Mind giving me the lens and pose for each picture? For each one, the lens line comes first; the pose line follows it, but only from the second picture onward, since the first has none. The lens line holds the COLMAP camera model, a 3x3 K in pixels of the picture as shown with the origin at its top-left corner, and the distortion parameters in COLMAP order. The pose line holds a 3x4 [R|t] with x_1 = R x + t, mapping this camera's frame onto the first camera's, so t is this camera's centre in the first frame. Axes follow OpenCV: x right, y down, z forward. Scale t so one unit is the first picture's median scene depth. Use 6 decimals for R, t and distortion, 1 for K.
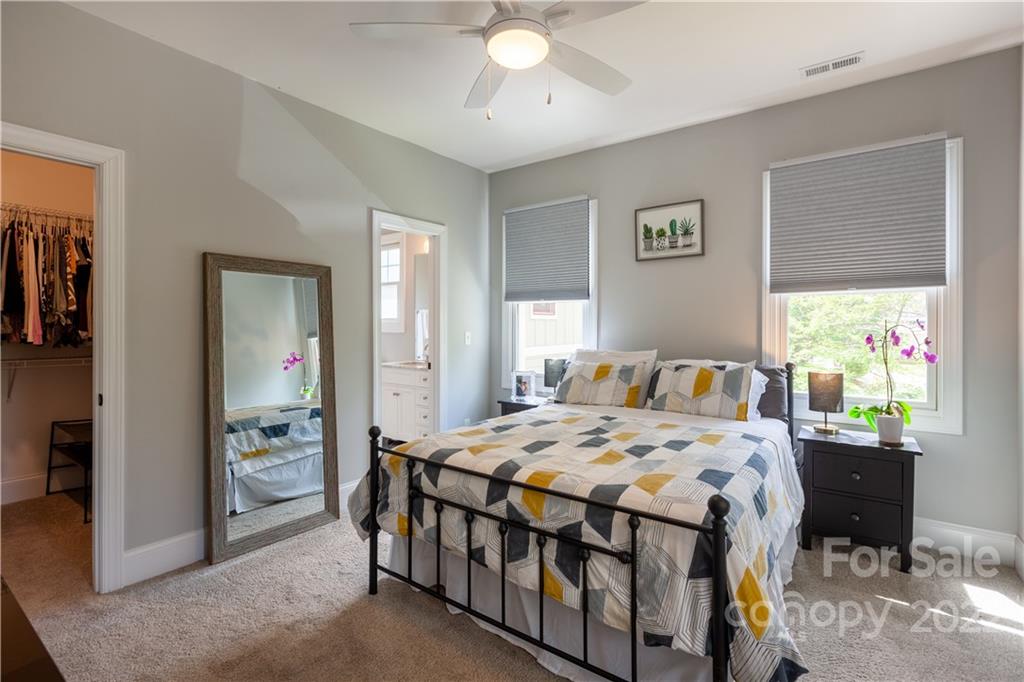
lens RADIAL K [[472.4, 0, 521.8], [0, 472.4, 328.0], [0, 0, 1]] dist [-0.003272, -0.000128]
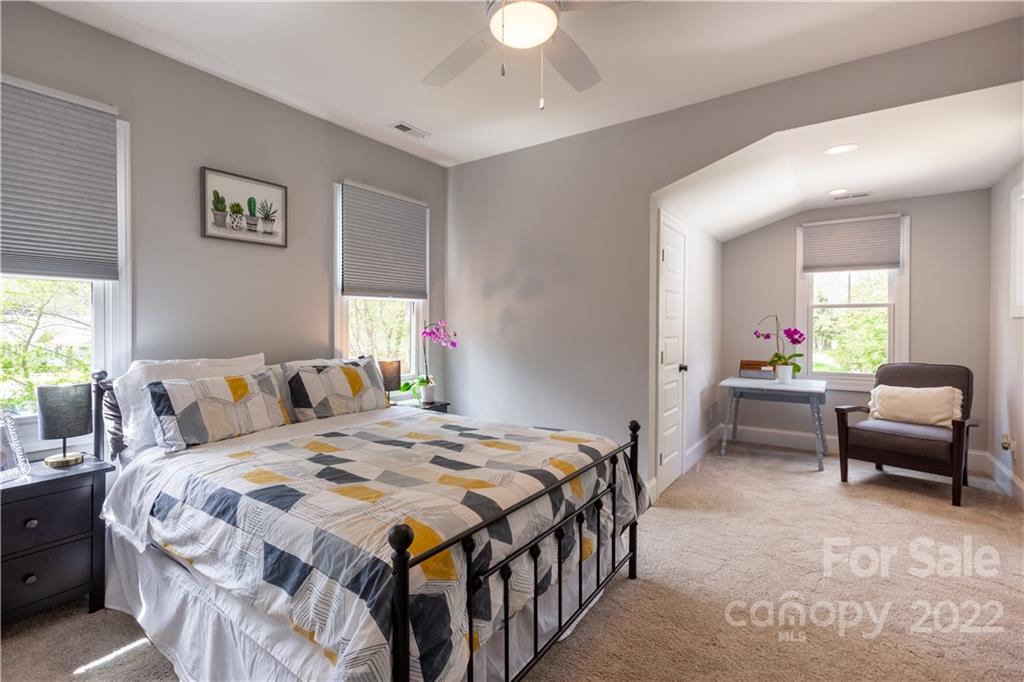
lens RADIAL K [[472.4, 0, 476.4], [0, 472.4, 330.4], [0, 0, 1]] dist [-0.003272, -0.000128]
pose [[0.032415, -0.009562, 0.999429, -0.568243], [0.002469, 0.999952, 0.009487, -0.000001], [-0.999471, 0.002160, 0.032438, 0.641667]]
